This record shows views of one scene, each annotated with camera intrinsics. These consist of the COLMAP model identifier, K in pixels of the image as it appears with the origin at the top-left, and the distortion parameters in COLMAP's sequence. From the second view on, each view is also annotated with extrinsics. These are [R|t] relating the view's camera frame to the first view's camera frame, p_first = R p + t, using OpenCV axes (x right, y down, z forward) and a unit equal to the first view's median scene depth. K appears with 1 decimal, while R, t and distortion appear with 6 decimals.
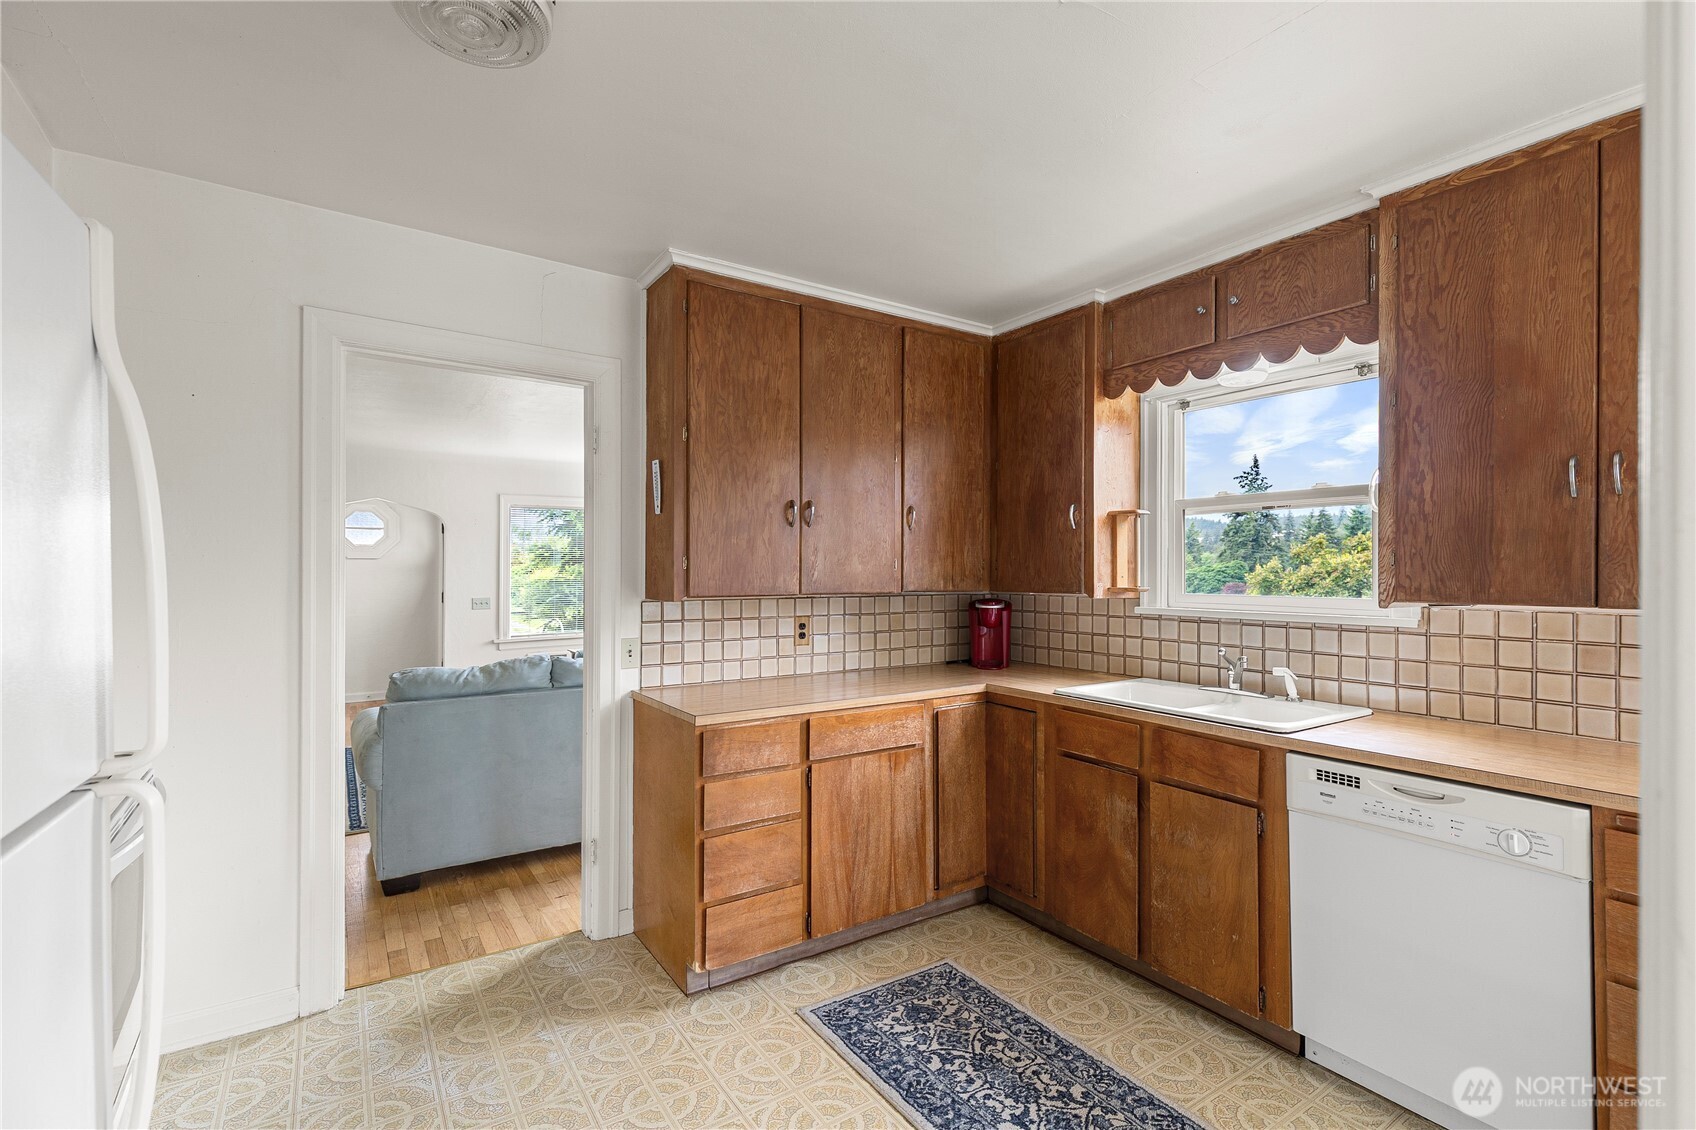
lens RADIAL K [[769.6, 0, 858.9], [0, 769.6, 568.8], [0, 0, 1]] dist [0.010037, -0.001506]
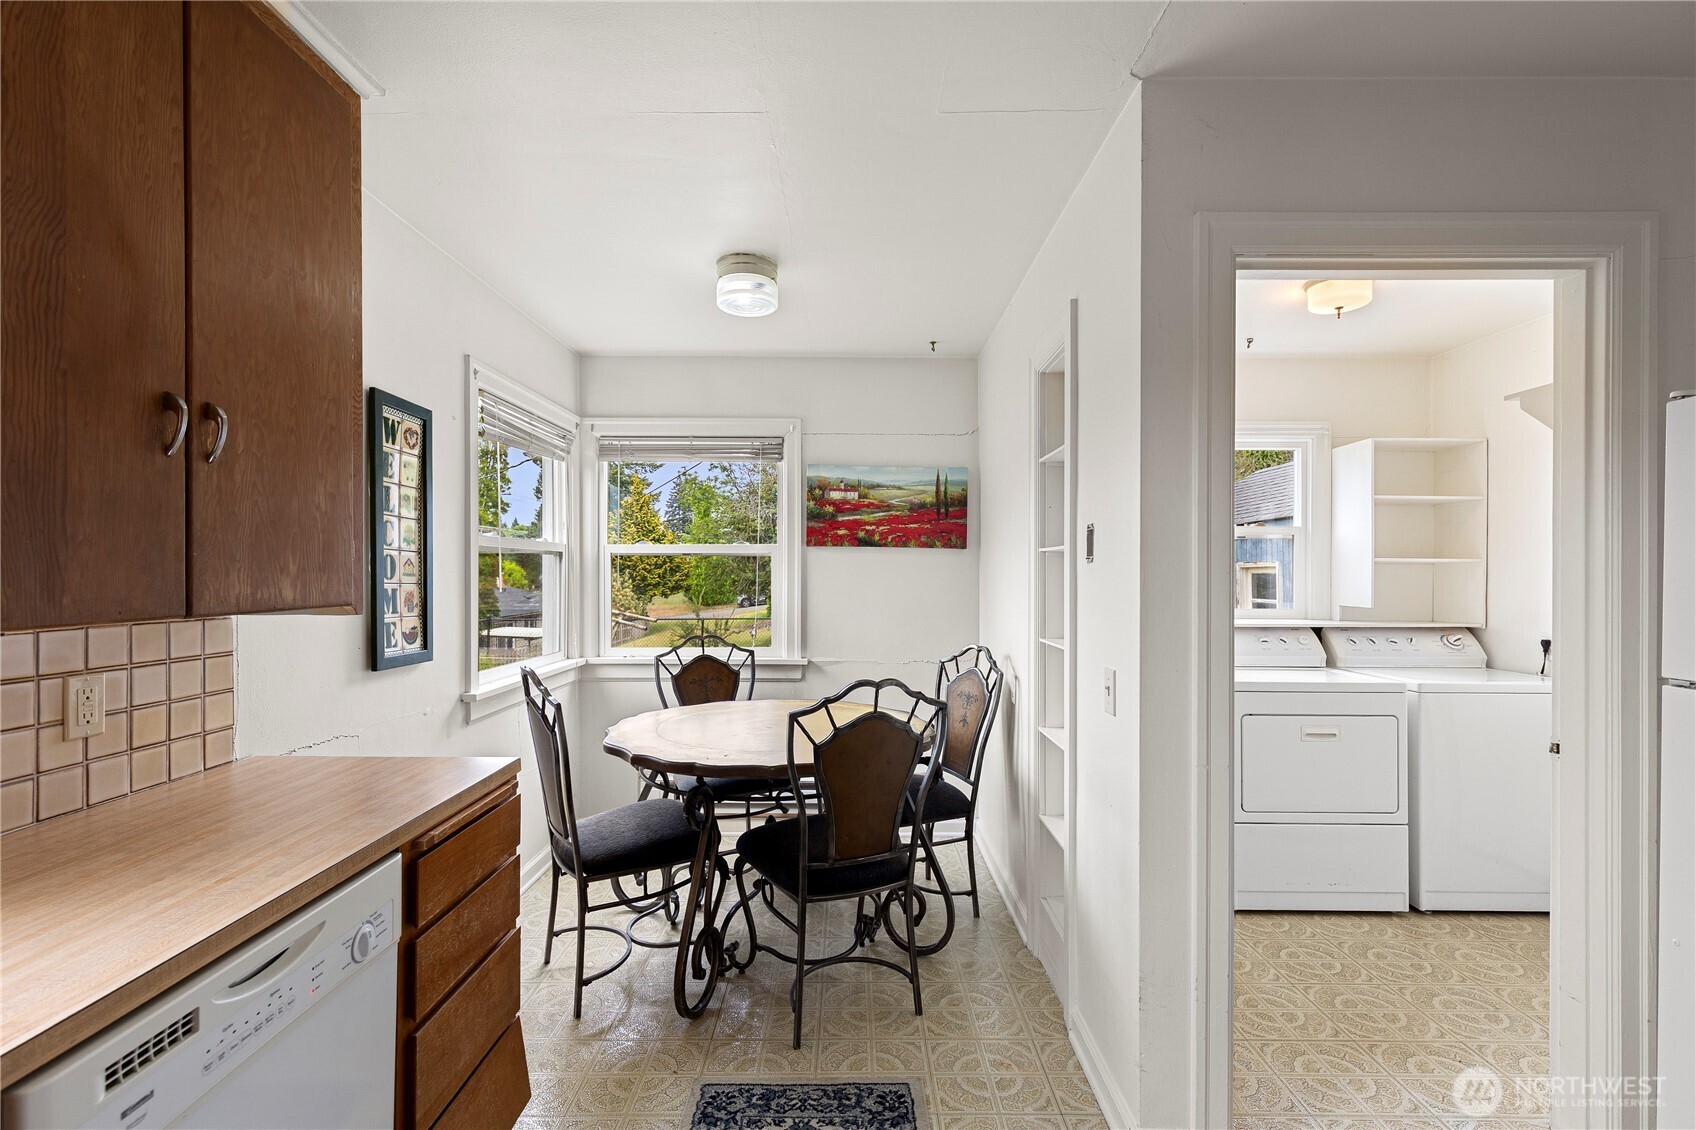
lens RADIAL K [[769.6, 0, 855.6], [0, 769.6, 569.9], [0, 0, 1]] dist [0.010037, -0.001506]
pose [[-0.828657, -0.001969, 0.559753, 0.039080], [-0.003742, 0.999991, -0.002022, 0.003863], [-0.559743, -0.003770, -0.828657, 0.820996]]
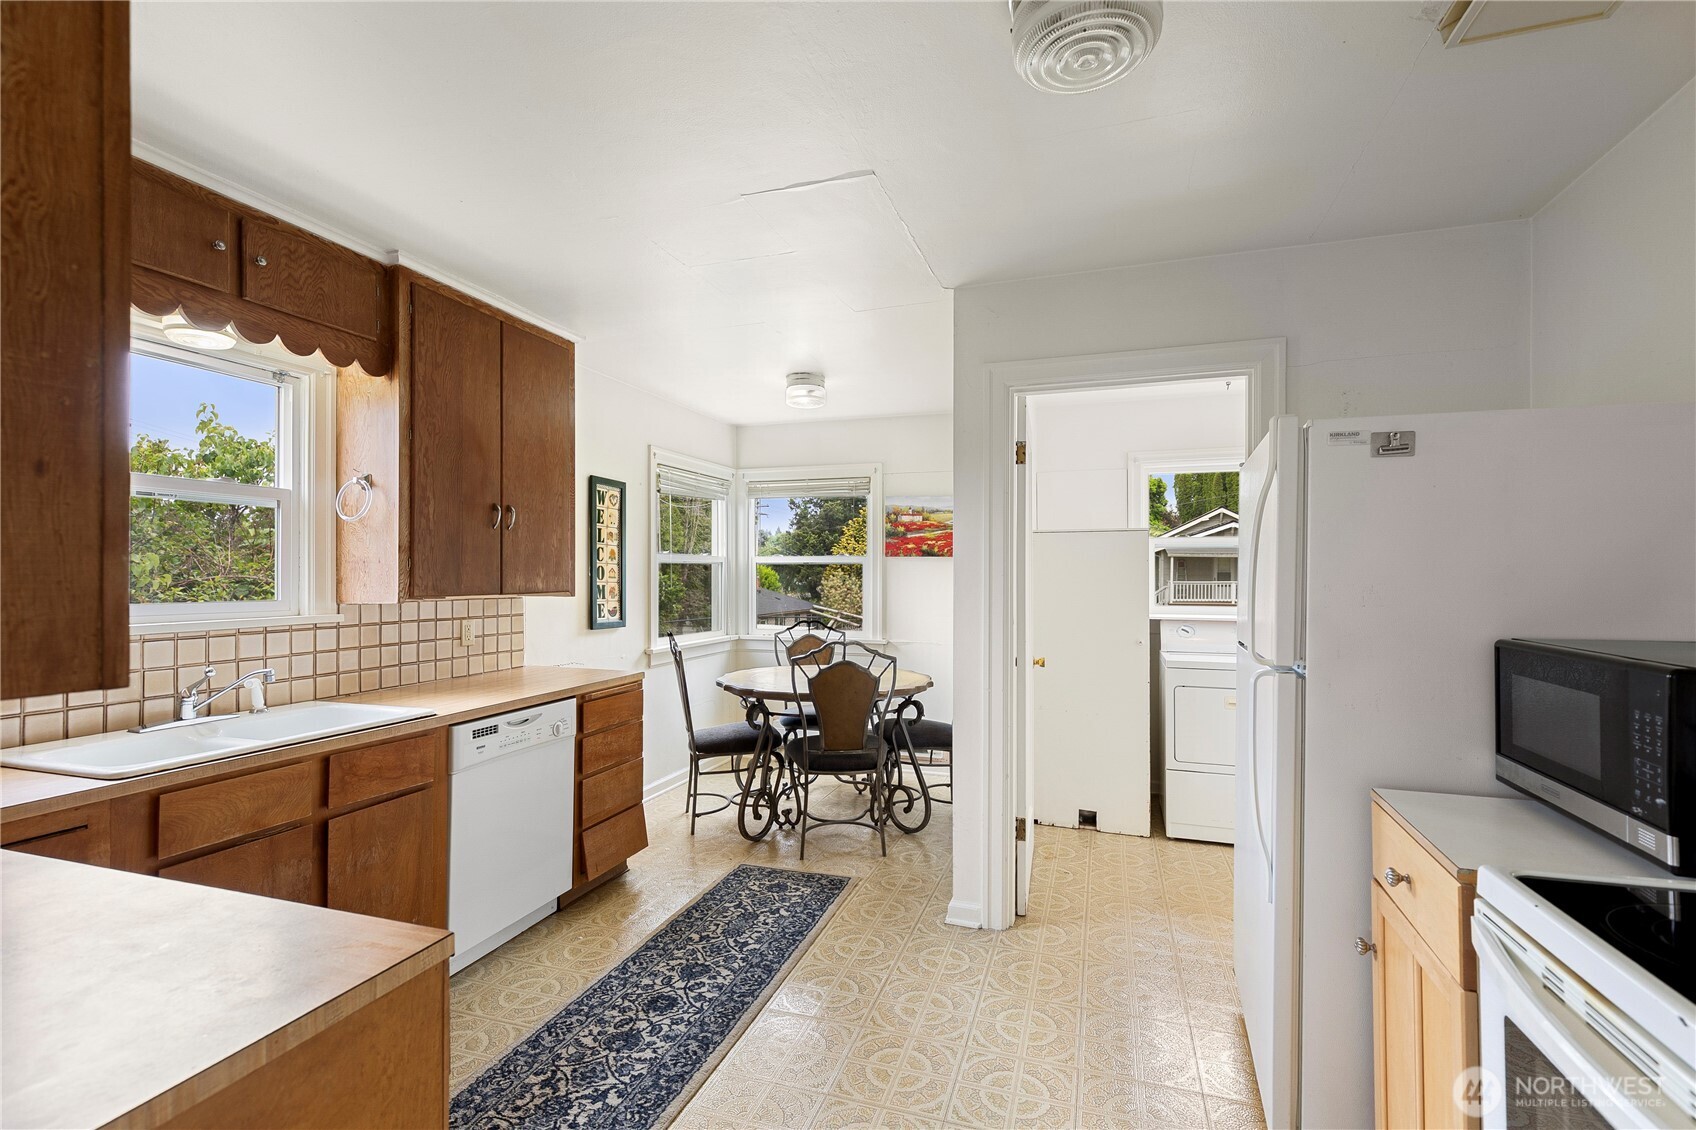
lens RADIAL K [[769.6, 0, 849.9], [0, 769.6, 567.5], [0, 0, 1]] dist [0.010037, -0.001506]
pose [[-0.608711, 0.005278, 0.793374, -0.571799], [-0.003673, 0.999948, -0.009470, 0.002806], [-0.793383, -0.008678, -0.608660, 0.941376]]
